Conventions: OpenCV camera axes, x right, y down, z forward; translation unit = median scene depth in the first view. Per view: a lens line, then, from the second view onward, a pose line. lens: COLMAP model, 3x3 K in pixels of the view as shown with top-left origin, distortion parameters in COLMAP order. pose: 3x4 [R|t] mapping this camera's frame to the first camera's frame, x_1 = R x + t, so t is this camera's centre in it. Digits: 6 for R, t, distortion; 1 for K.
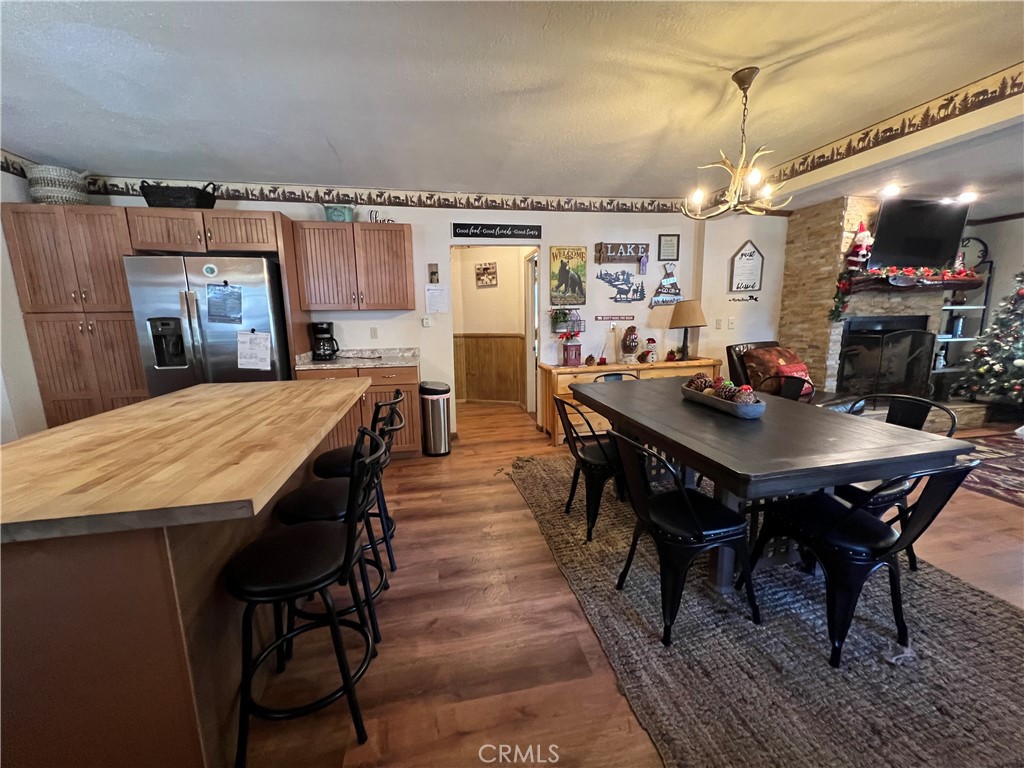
lens RADIAL K [[413.7, 0, 514.7], [0, 413.7, 385.4], [0, 0, 1]] dist [0.001959, 0.000287]
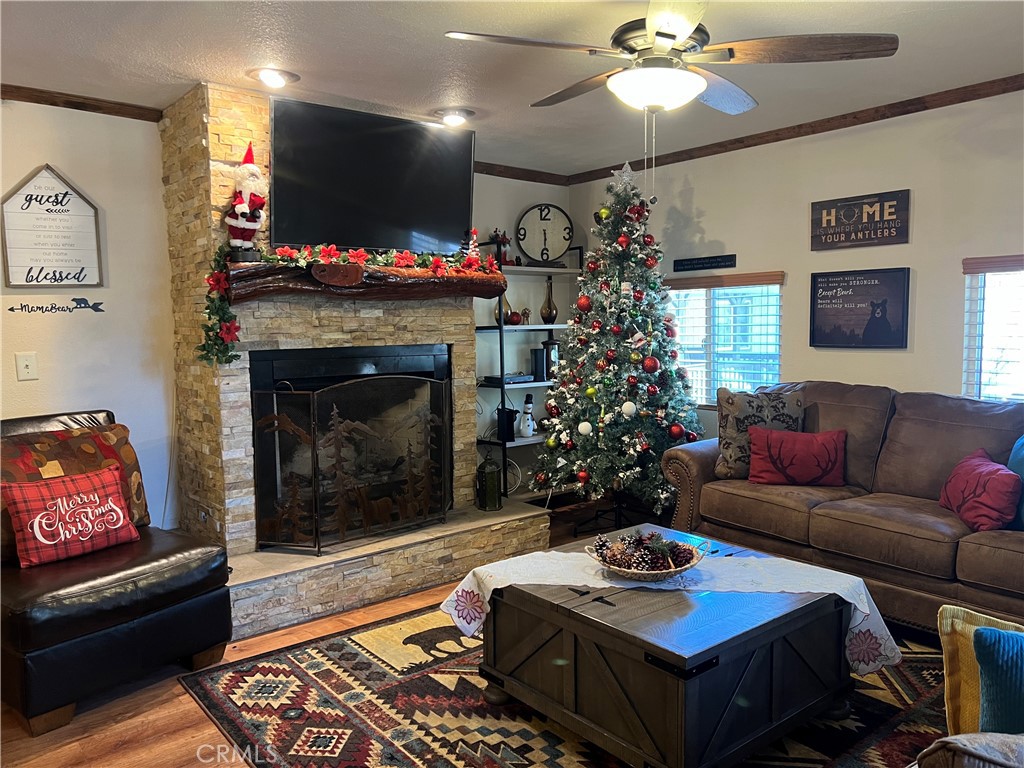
lens RADIAL K [[762.4, 0, 512.8], [0, 762.4, 387.2], [0, 0, 1]] dist [0.042804, -0.008950]
pose [[0.887134, -0.039385, 0.459828, 0.653425], [0.077830, 0.994849, -0.064944, -0.049568], [-0.454901, 0.093402, 0.885630, 0.141213]]
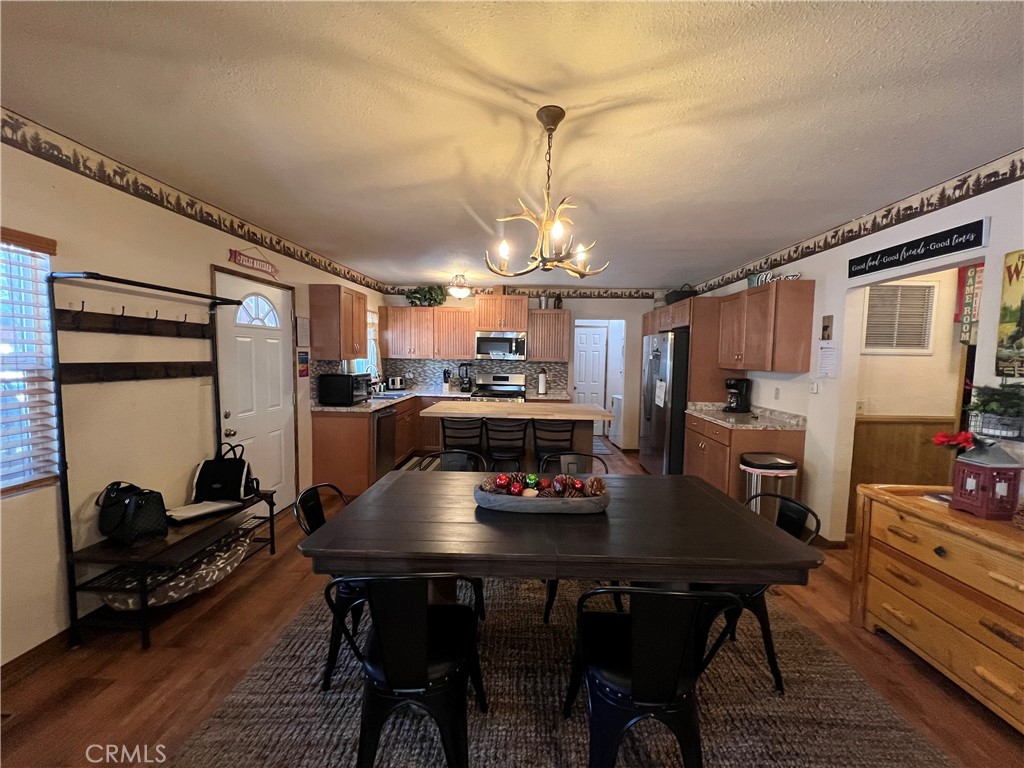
lens RADIAL K [[413.6, 0, 512.2], [0, 413.6, 385.0], [0, 0, 1]] dist [0.000170, -0.000052]
pose [[-0.242091, 0.079206, -0.967015, 0.671602], [-0.170647, 0.977650, 0.122798, -0.146262], [0.955129, 0.194747, -0.223165, 0.575724]]
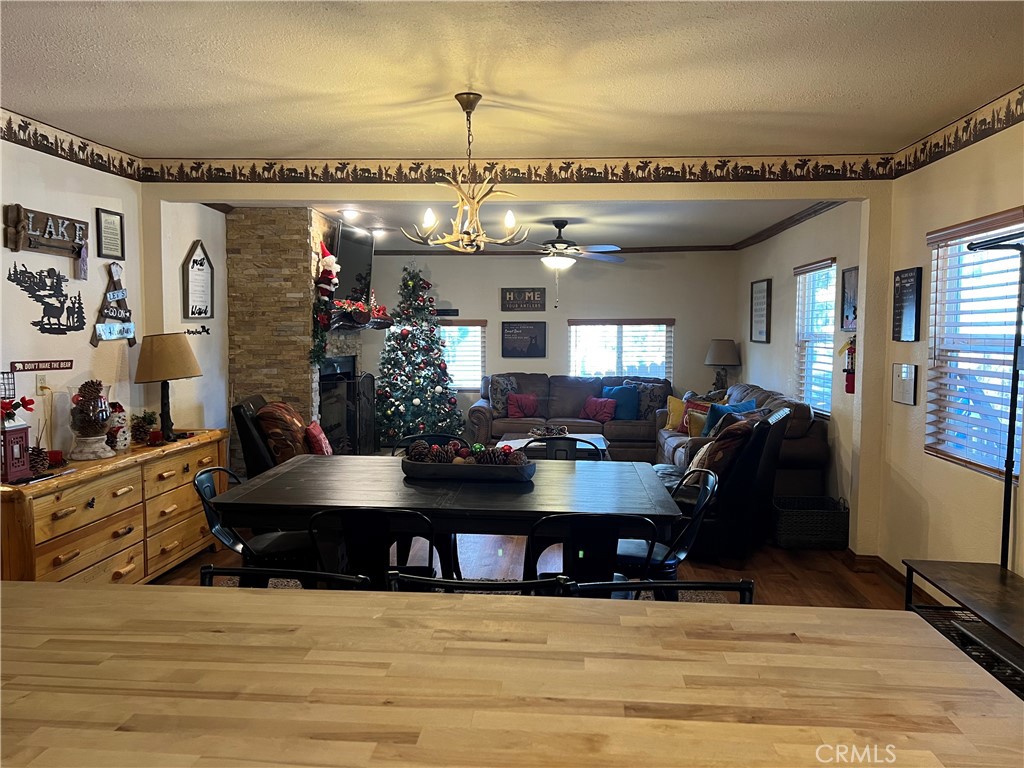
lens RADIAL K [[762.4, 0, 511.6], [0, 762.4, 382.1], [0, 0, 1]] dist [0.042804, -0.008950]
pose [[0.272197, -0.041349, 0.961353, -0.479095], [0.152827, 0.988253, -0.000766, -0.063741], [-0.950028, 0.147129, 0.275319, 0.261231]]
